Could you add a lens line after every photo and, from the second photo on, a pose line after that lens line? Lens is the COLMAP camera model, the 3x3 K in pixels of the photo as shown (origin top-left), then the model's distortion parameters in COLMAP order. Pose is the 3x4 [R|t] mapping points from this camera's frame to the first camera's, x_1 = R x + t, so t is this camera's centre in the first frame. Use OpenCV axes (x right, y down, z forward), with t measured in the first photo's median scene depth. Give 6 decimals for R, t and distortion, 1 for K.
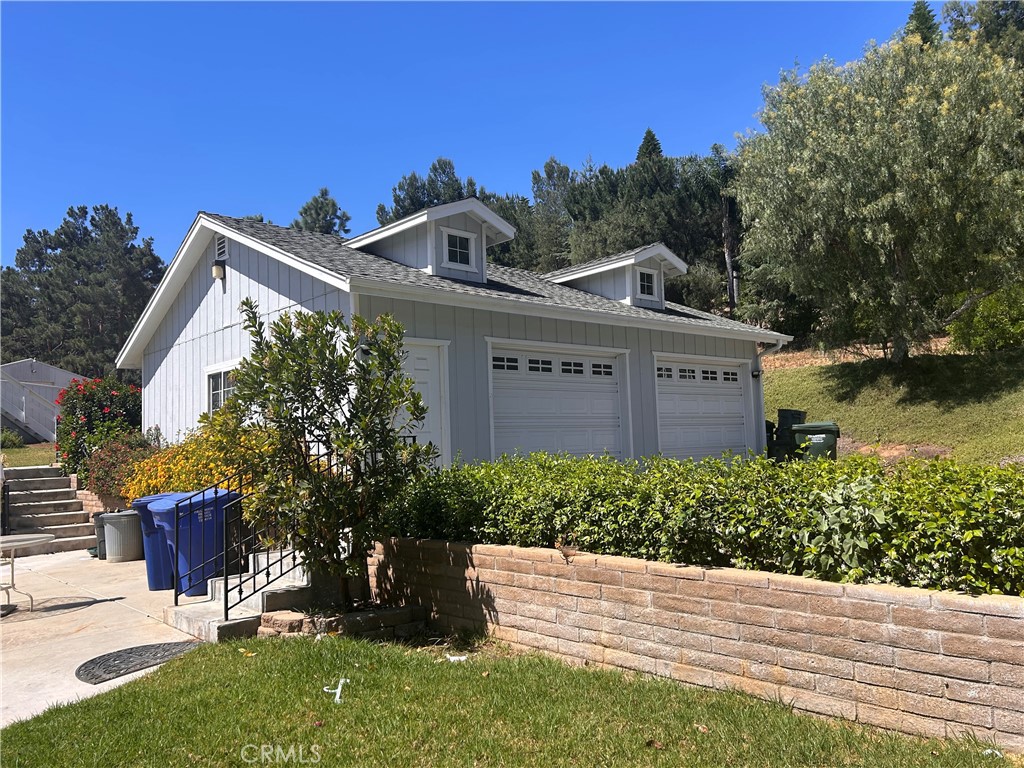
lens RADIAL K [[765.4, 0, 513.8], [0, 765.4, 382.3], [0, 0, 1]] dist [0.013729, 0.003142]
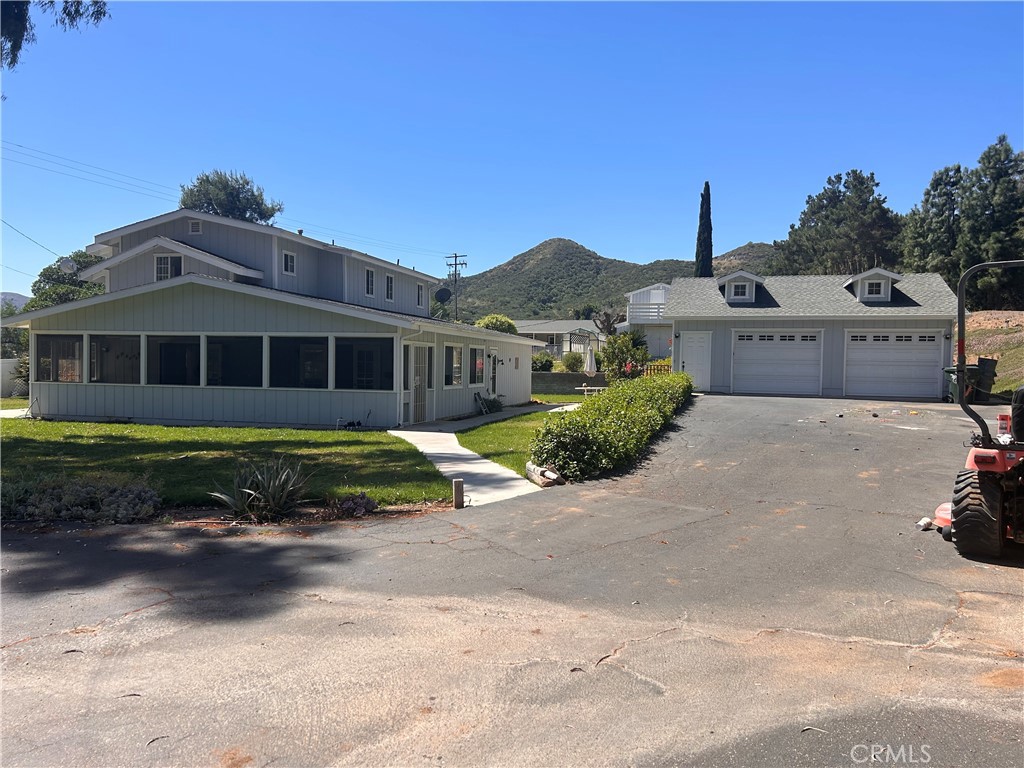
lens RADIAL K [[765.4, 0, 512.5], [0, 765.4, 385.0], [0, 0, 1]] dist [0.013729, 0.003142]
pose [[0.514836, 0.067647, -0.854616, 0.361677], [0.034700, 0.994421, 0.099617, -0.030399], [0.856586, -0.080942, 0.509616, -0.195947]]
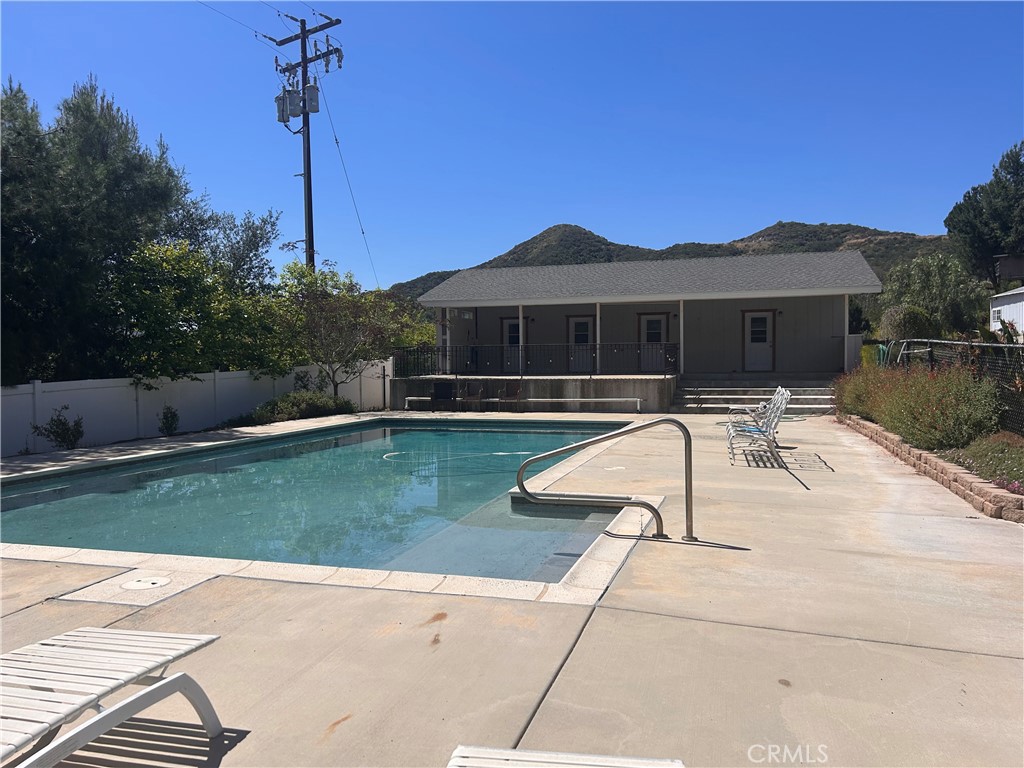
lens RADIAL K [[765.4, 0, 513.0], [0, 765.4, 383.8], [0, 0, 1]] dist [0.013729, 0.003142]
pose [[0.512002, 0.057686, -0.857045, 0.311718], [0.057616, 0.993189, 0.101270, -0.027970], [0.857050, -0.101230, 0.505191, -0.166144]]
